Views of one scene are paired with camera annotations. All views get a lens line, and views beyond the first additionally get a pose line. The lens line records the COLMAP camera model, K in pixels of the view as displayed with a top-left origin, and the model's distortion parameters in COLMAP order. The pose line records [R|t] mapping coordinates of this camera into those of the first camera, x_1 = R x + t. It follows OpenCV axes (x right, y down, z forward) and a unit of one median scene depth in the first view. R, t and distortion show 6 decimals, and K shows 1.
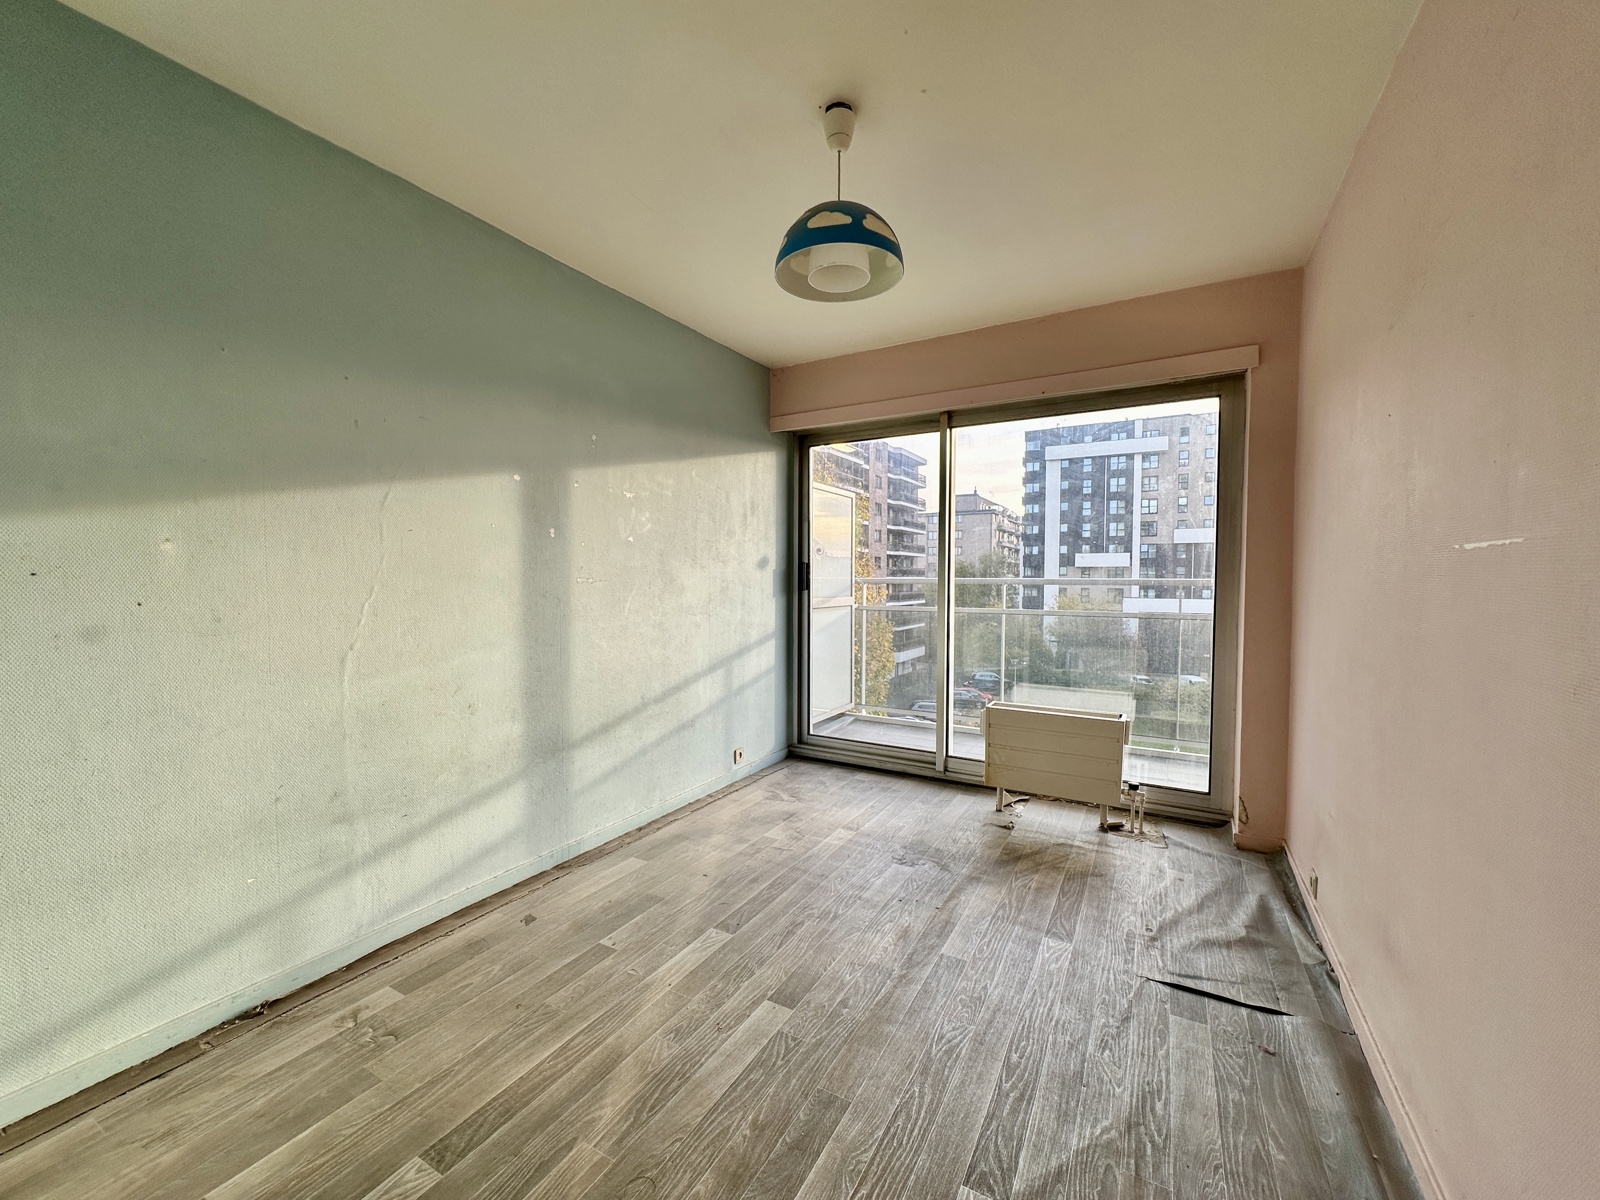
lens RADIAL K [[641.3, 0, 800.0], [0, 641.3, 600.0], [0, 0, 1]] dist [0.000217, 0.000087]
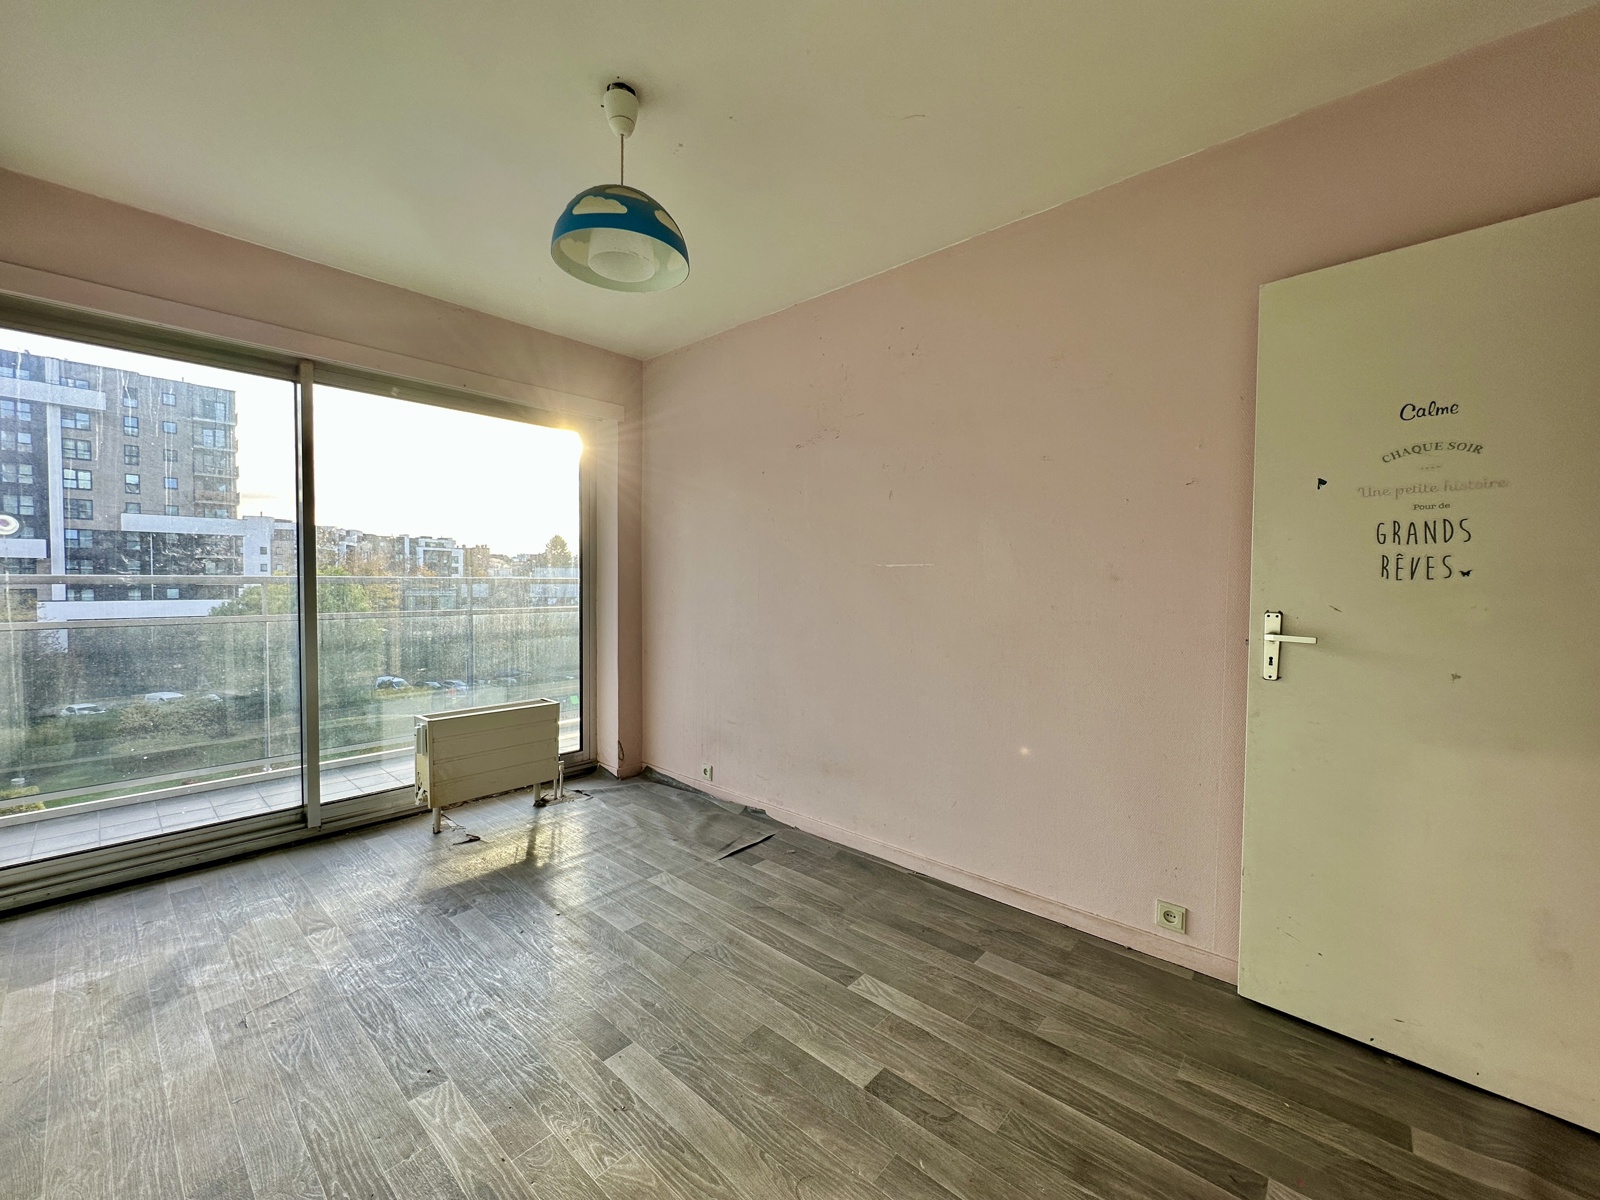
lens RADIAL K [[641.3, 0, 800.0], [0, 641.3, 600.0], [0, 0, 1]] dist [0.000217, 0.000087]
pose [[0.198883, -0.031683, 0.979511, -0.450593], [0.027839, 0.999257, 0.026669, -0.010222], [-0.979628, 0.021965, 0.199617, 0.297812]]
